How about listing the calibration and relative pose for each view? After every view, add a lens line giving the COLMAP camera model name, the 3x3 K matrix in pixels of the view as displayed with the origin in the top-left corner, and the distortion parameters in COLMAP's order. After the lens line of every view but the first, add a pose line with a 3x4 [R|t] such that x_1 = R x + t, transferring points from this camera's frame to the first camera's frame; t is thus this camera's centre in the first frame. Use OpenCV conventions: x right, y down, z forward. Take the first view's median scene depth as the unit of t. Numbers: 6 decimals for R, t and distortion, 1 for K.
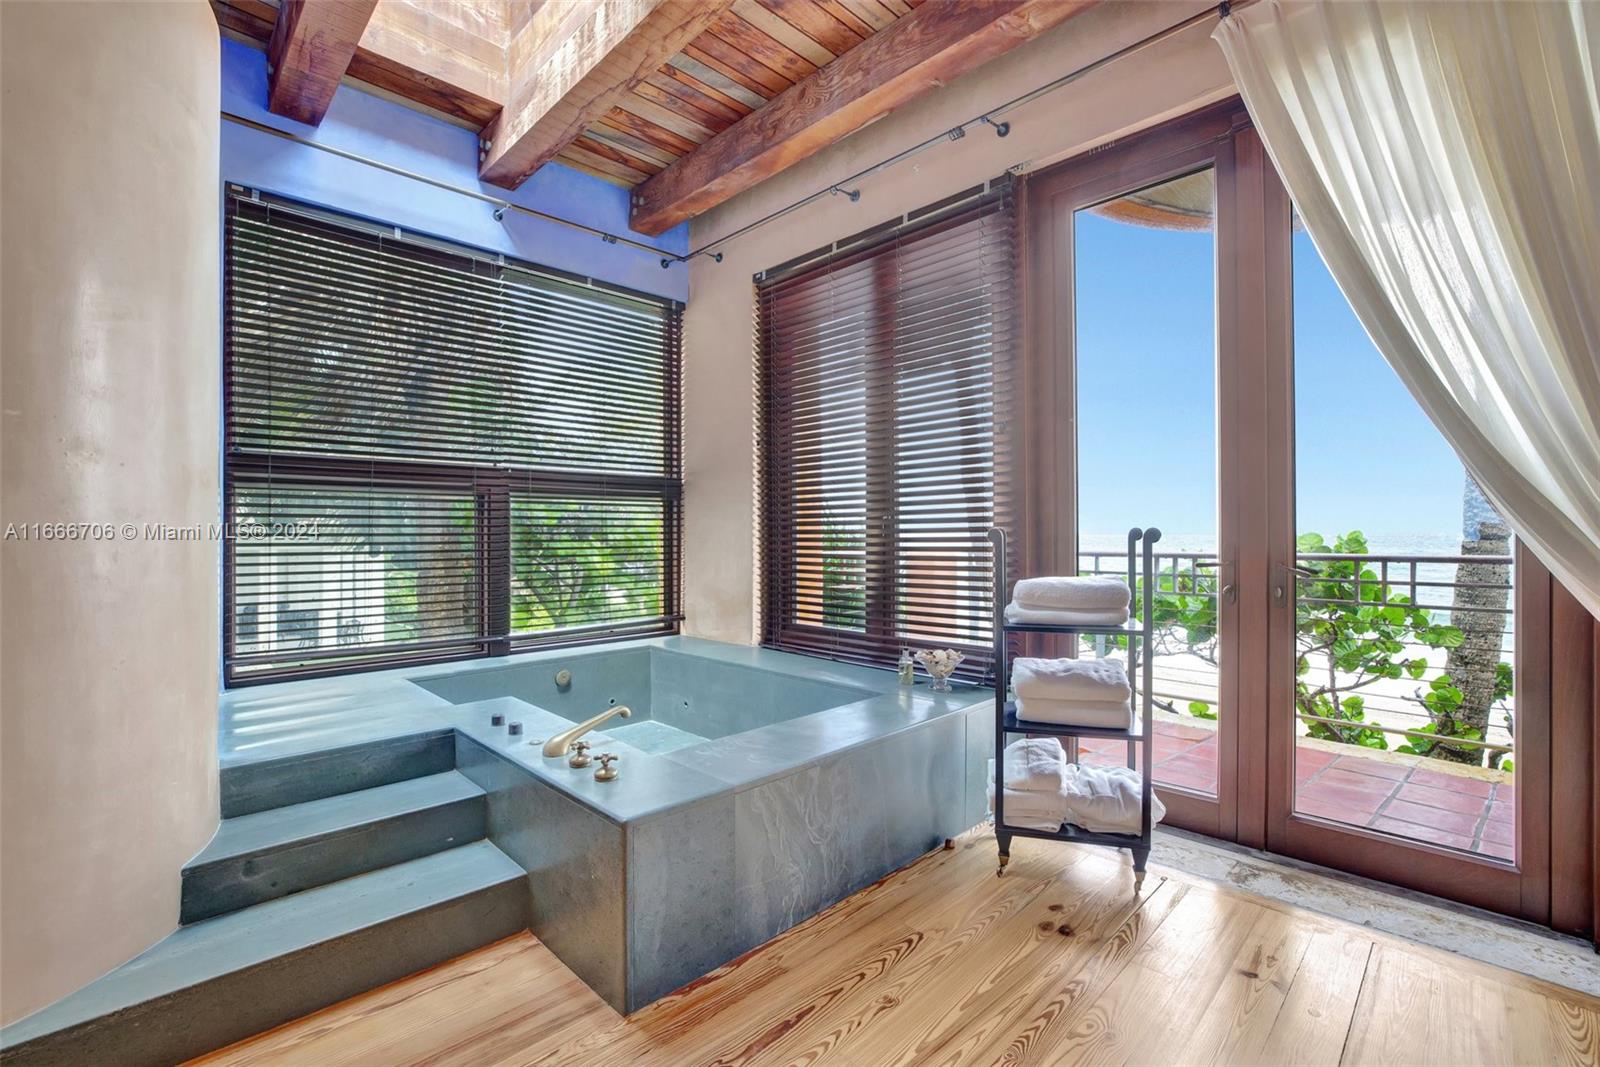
lens RADIAL K [[703.9, 0, 793.6], [0, 703.9, 528.5], [0, 0, 1]] dist [-0.001866, 0.000165]
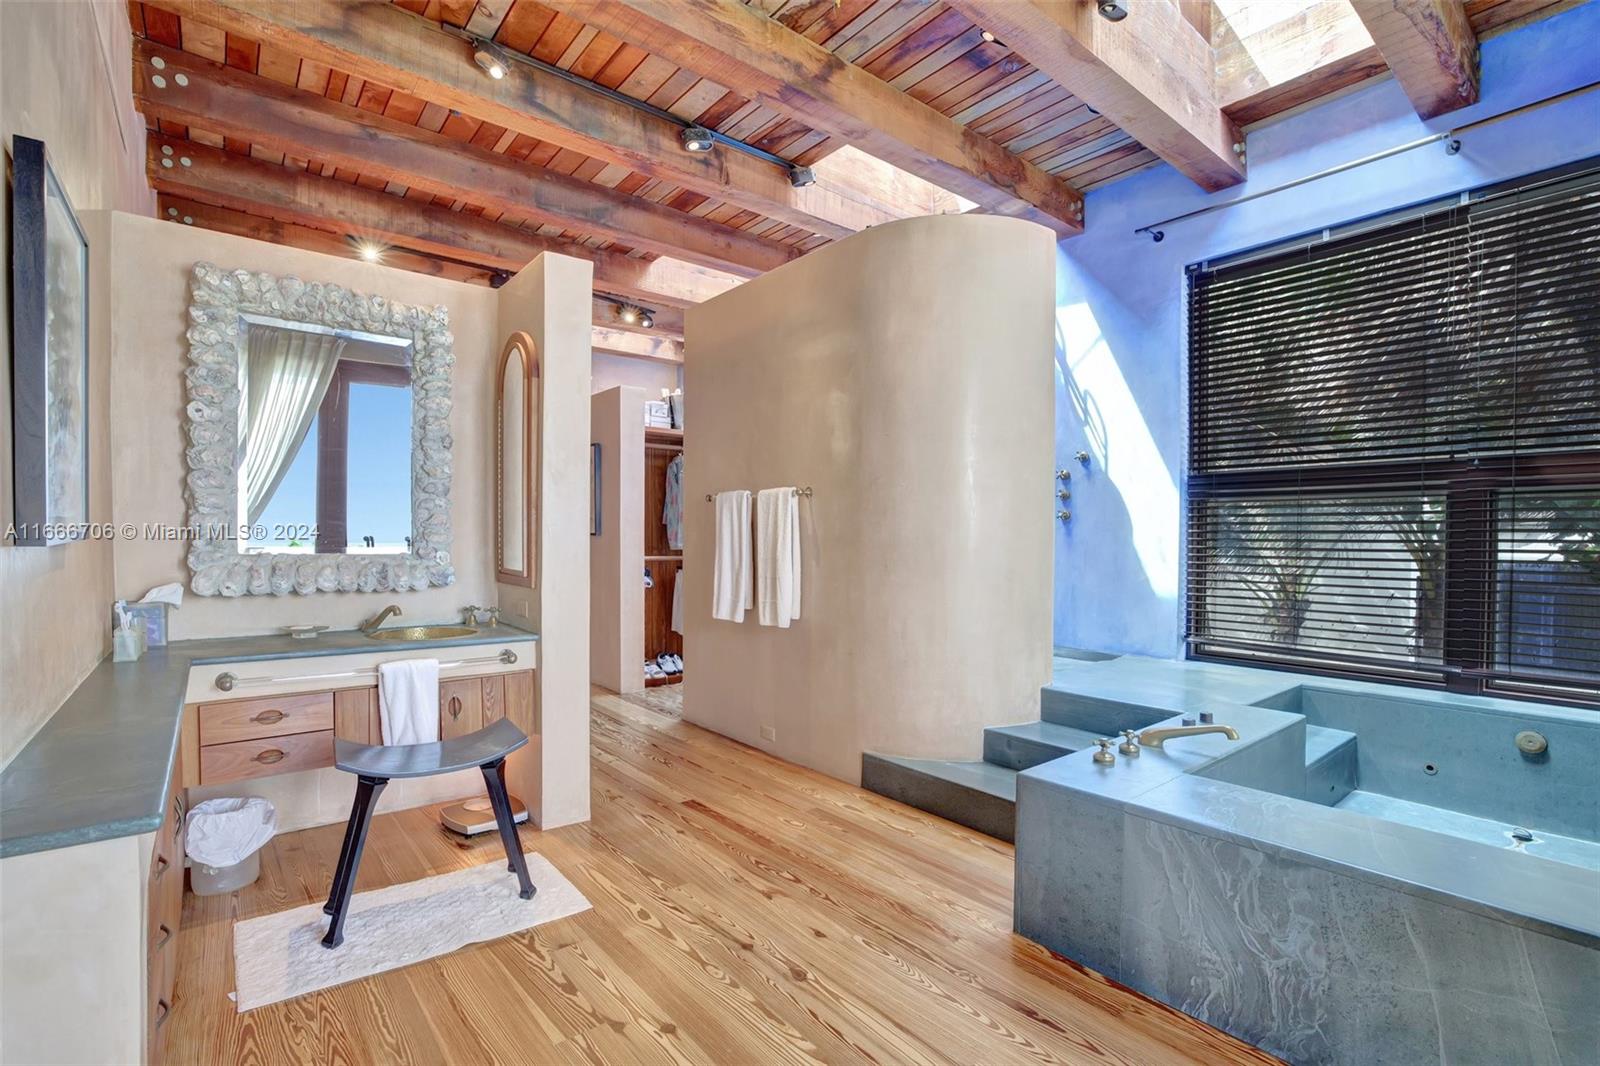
lens RADIAL K [[703.9, 0, 793.6], [0, 703.9, 528.0], [0, 0, 1]] dist [-0.001866, 0.000165]
pose [[-0.060073, -0.009745, -0.998146, 0.504359], [-0.002824, 0.999950, -0.009593, 0.002666], [0.998190, 0.002242, -0.060097, 0.343264]]
